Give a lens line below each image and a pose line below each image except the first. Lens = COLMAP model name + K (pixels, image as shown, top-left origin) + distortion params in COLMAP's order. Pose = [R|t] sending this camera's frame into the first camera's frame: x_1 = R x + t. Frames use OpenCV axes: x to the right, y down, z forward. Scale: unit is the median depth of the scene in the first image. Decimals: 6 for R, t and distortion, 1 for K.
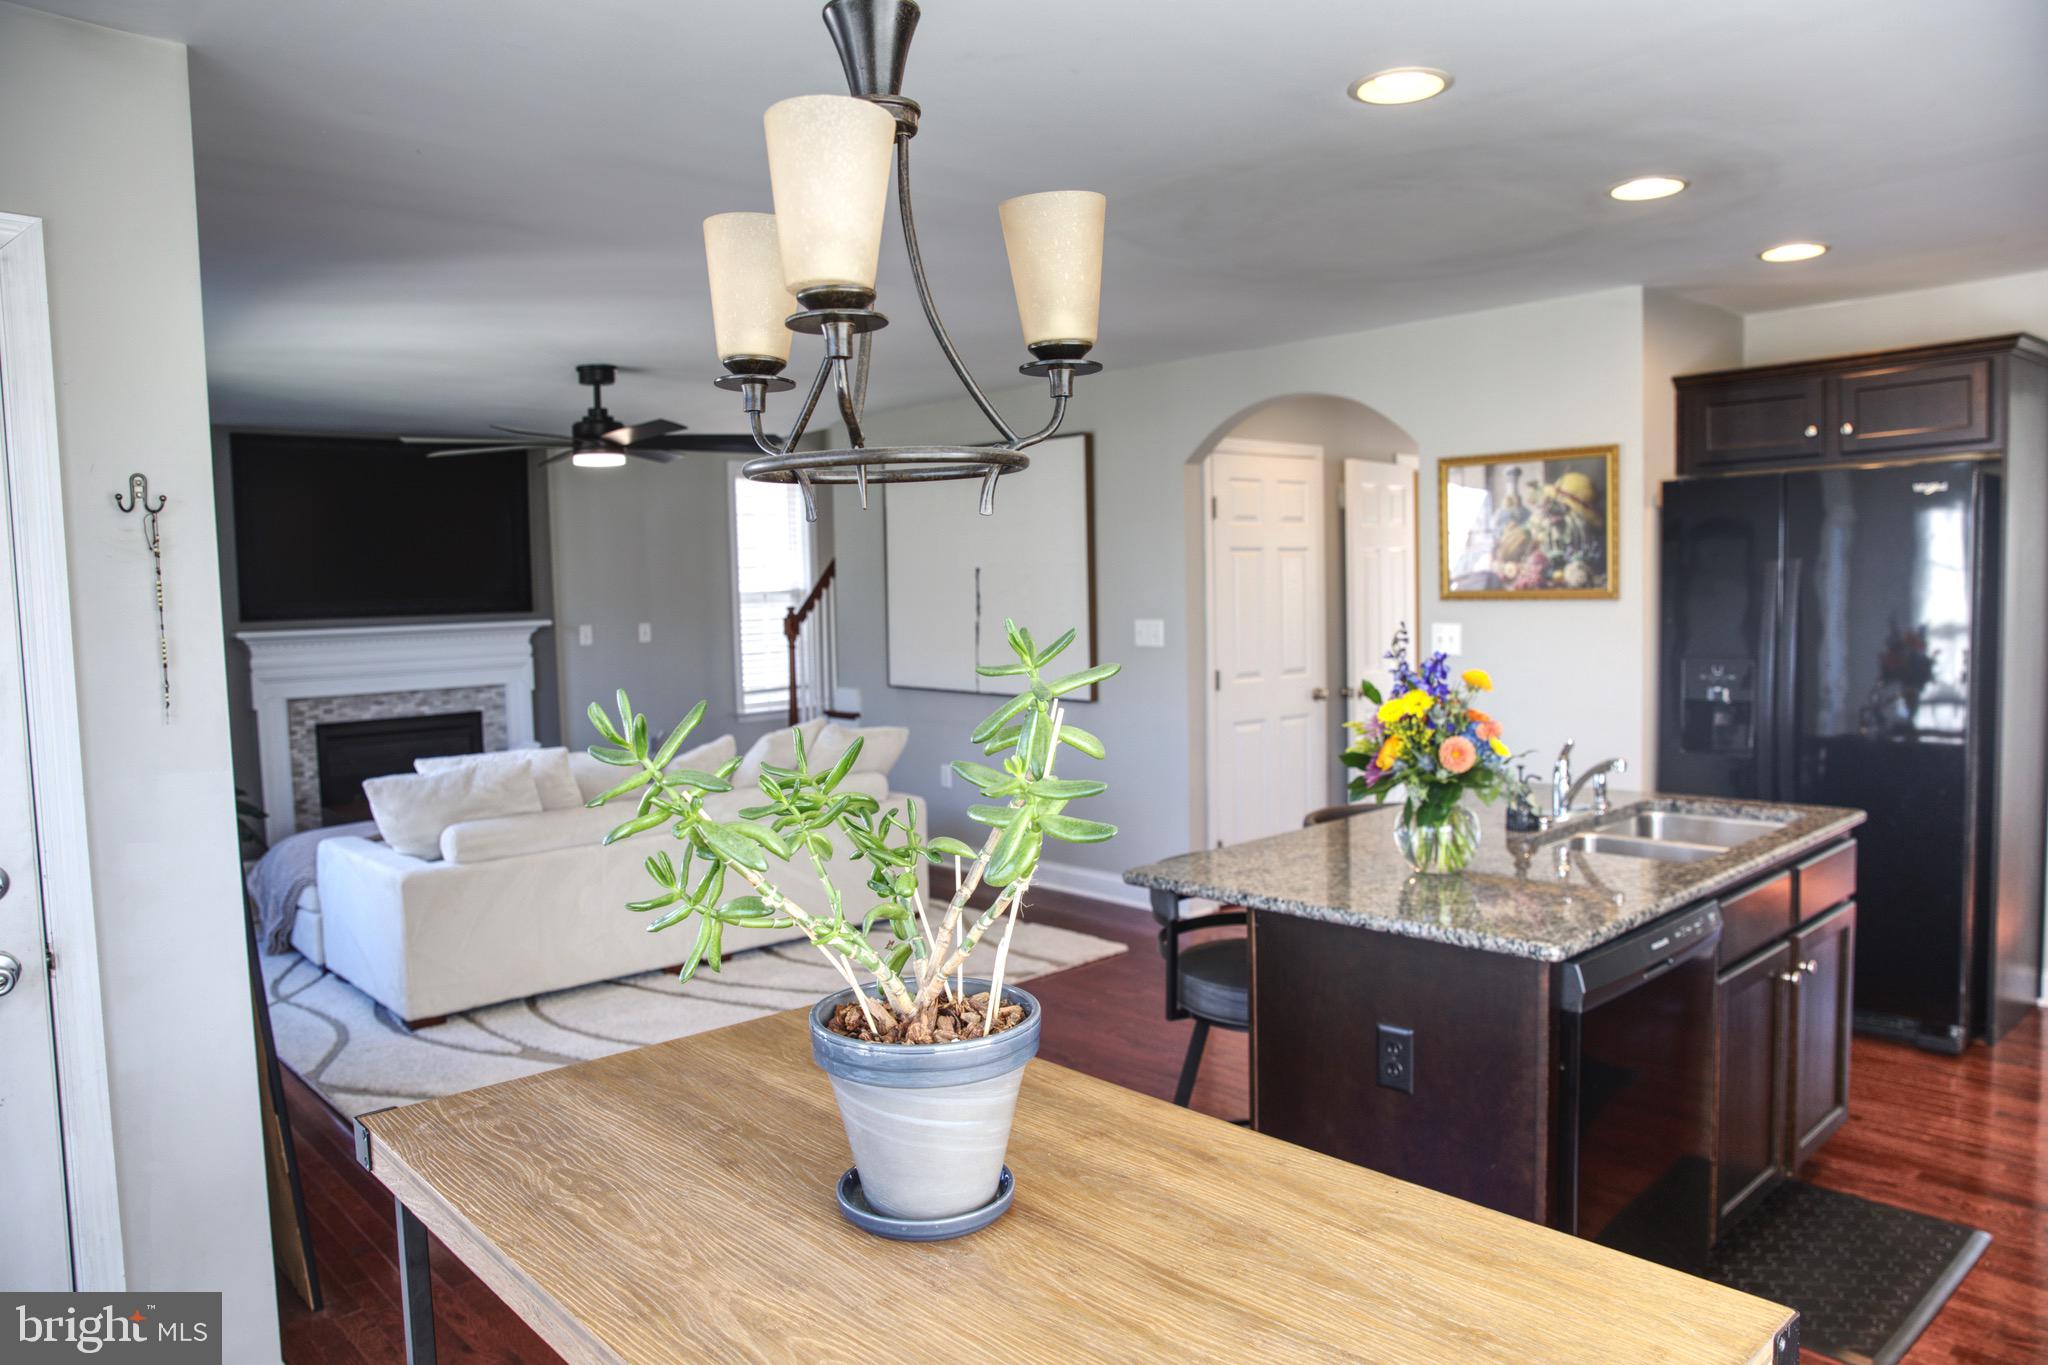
lens RADIAL K [[1403.7, 0, 1002.3], [0, 1403.7, 687.0], [0, 0, 1]] dist [-0.108118, 0.082608]
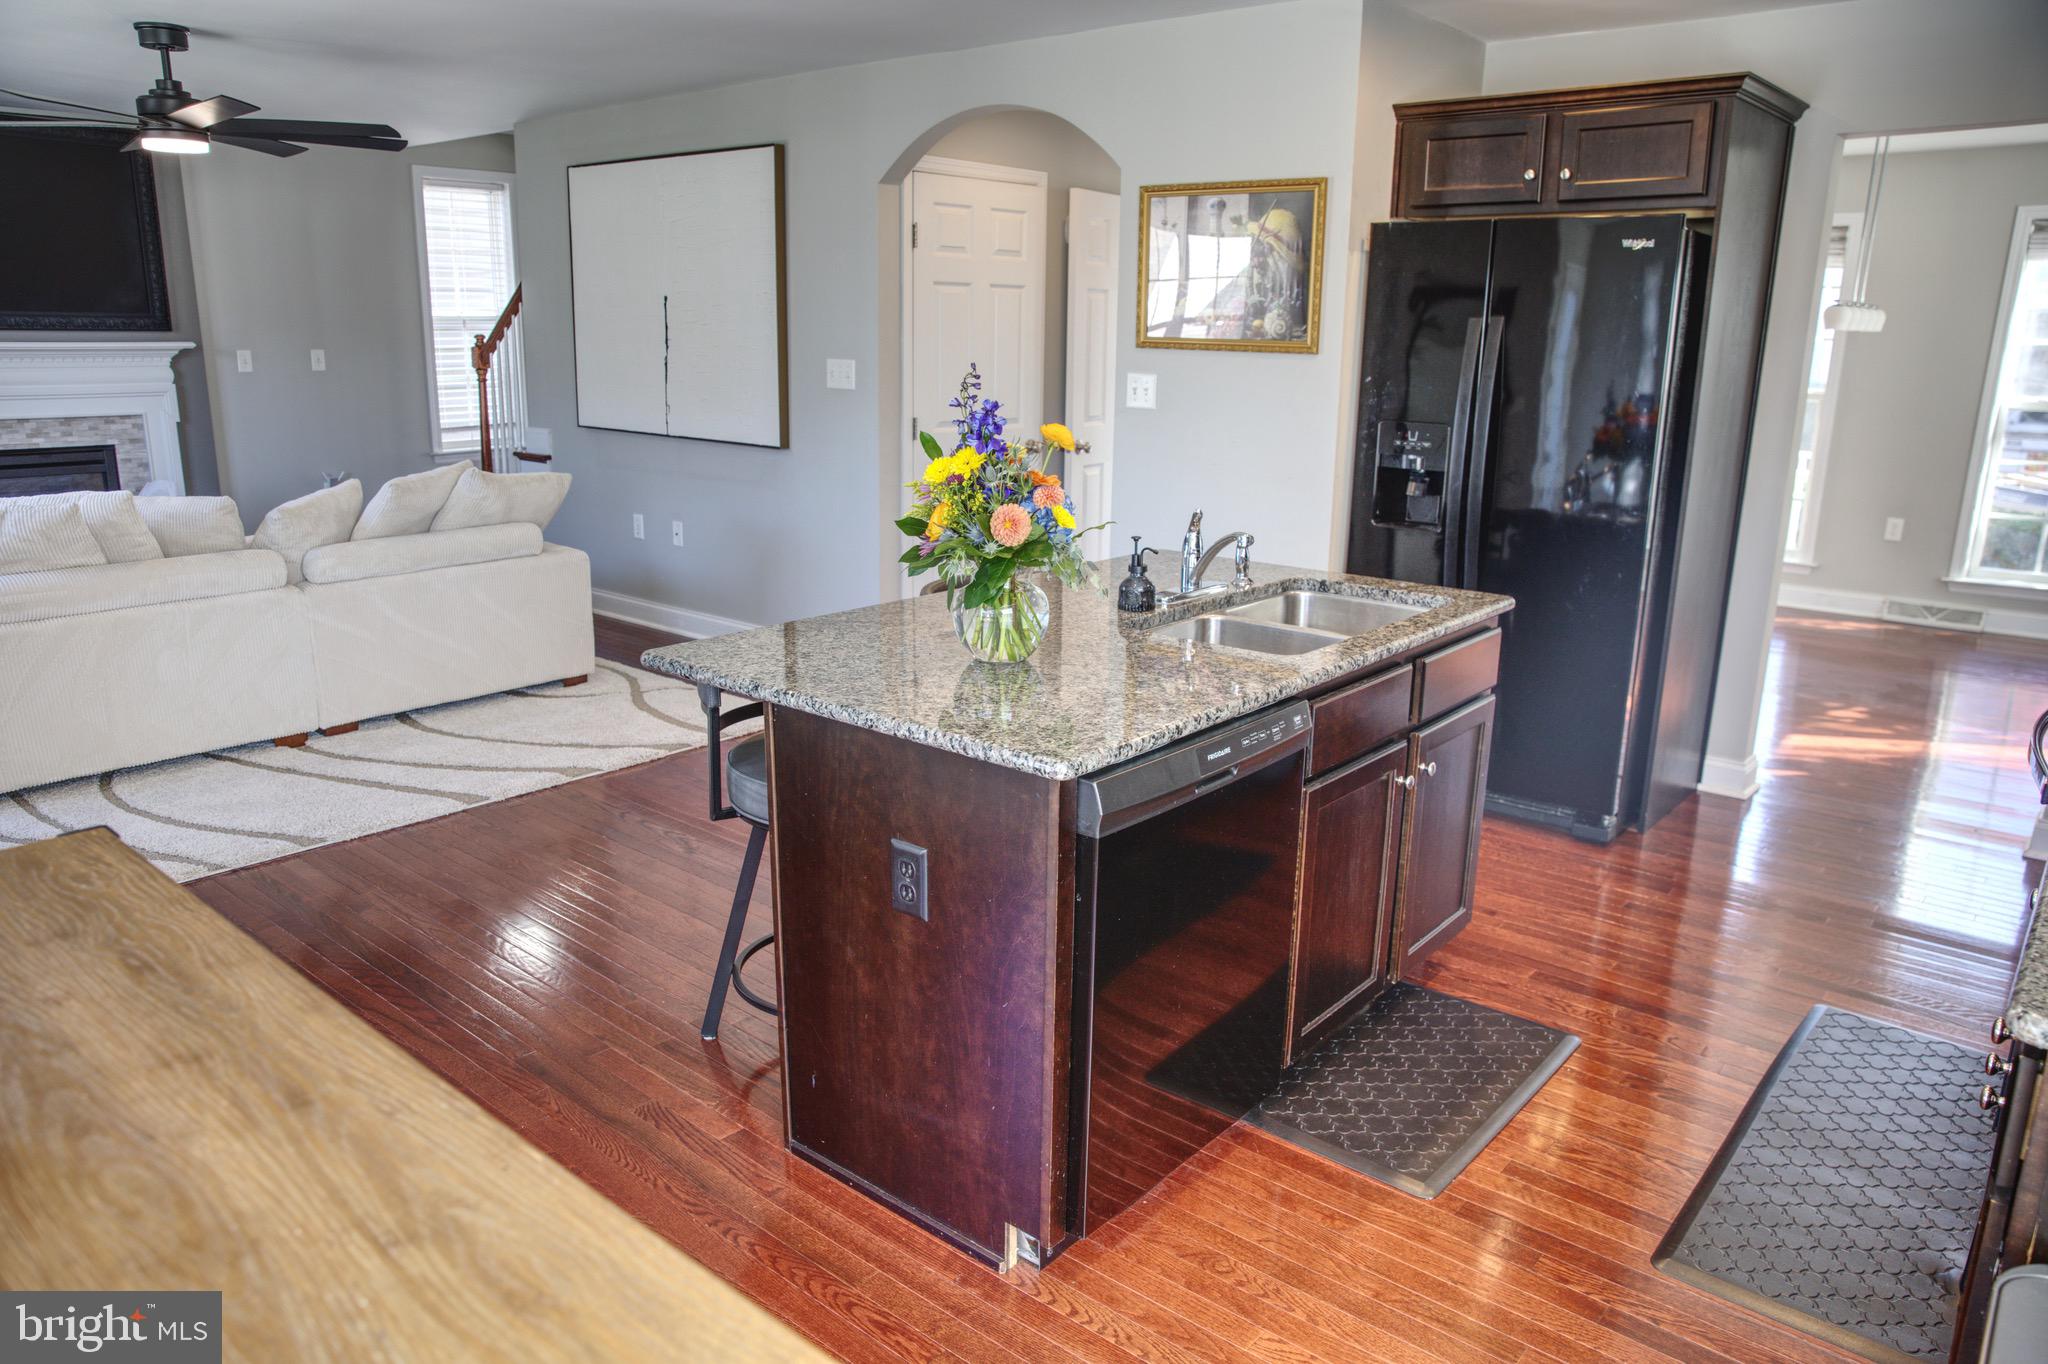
lens RADIAL K [[1403.5, 0, 1011.9], [0, 1403.5, 686.6], [0, 0, 1]] dist [-0.104185, 0.081079]
pose [[0.990862, 0.006924, 0.134703, 0.125620], [-0.030840, 0.983855, 0.176289, -0.002662], [-0.131308, -0.178832, 0.975078, 0.091002]]
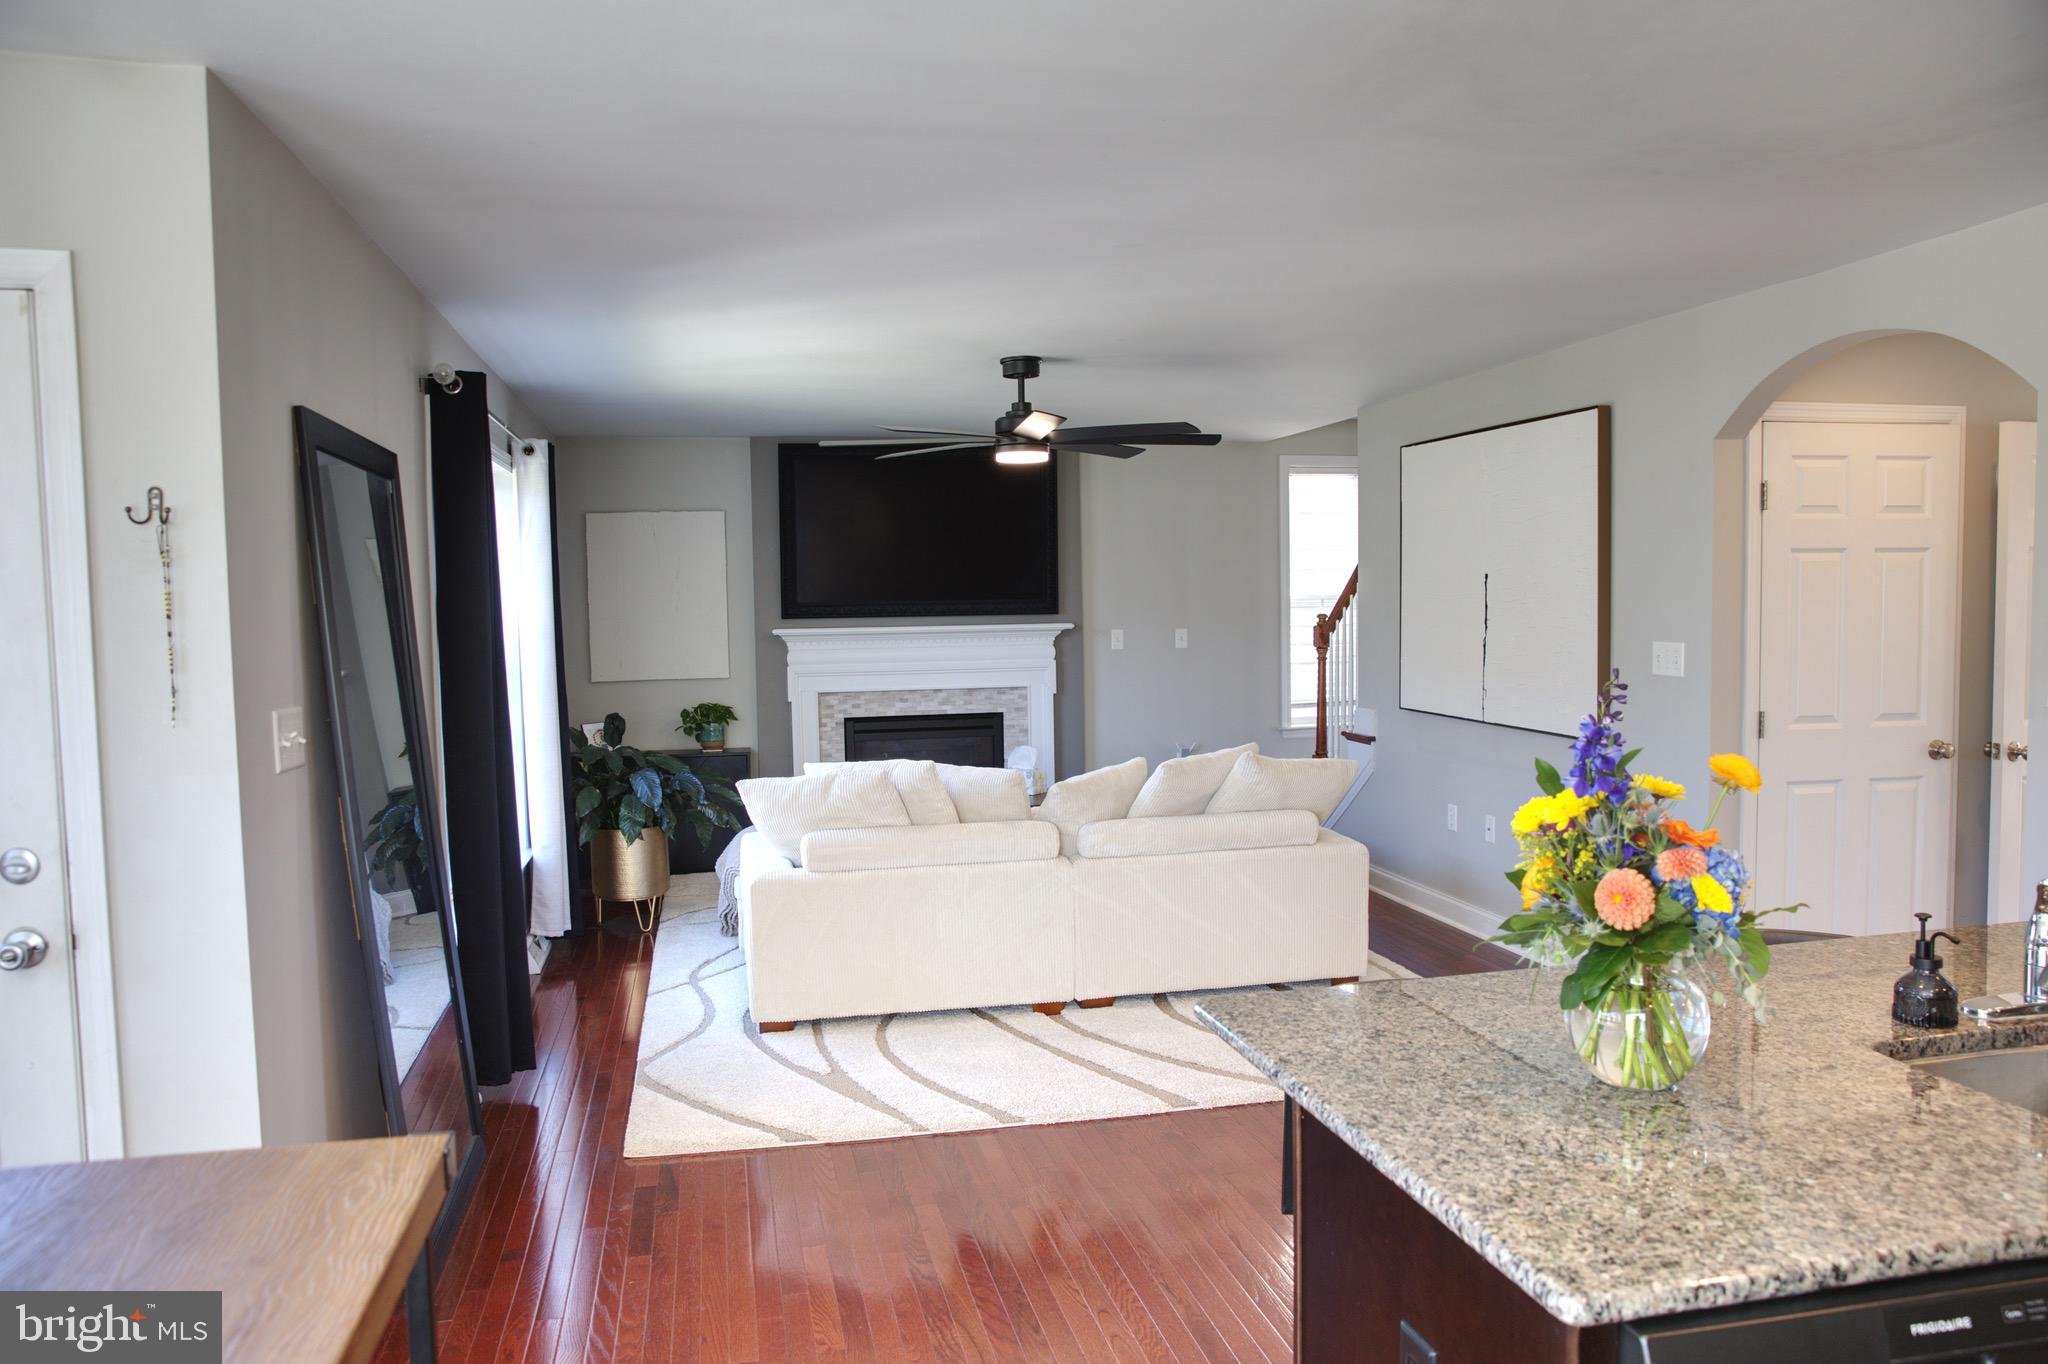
lens RADIAL K [[1403.5, 0, 1011.9], [0, 1403.5, 686.6], [0, 0, 1]] dist [-0.104185, 0.081079]
pose [[0.865358, 0.041984, -0.499393, 0.228791], [-0.042253, 0.999049, 0.010773, -0.021445], [0.499371, 0.011778, 0.866308, 0.211552]]
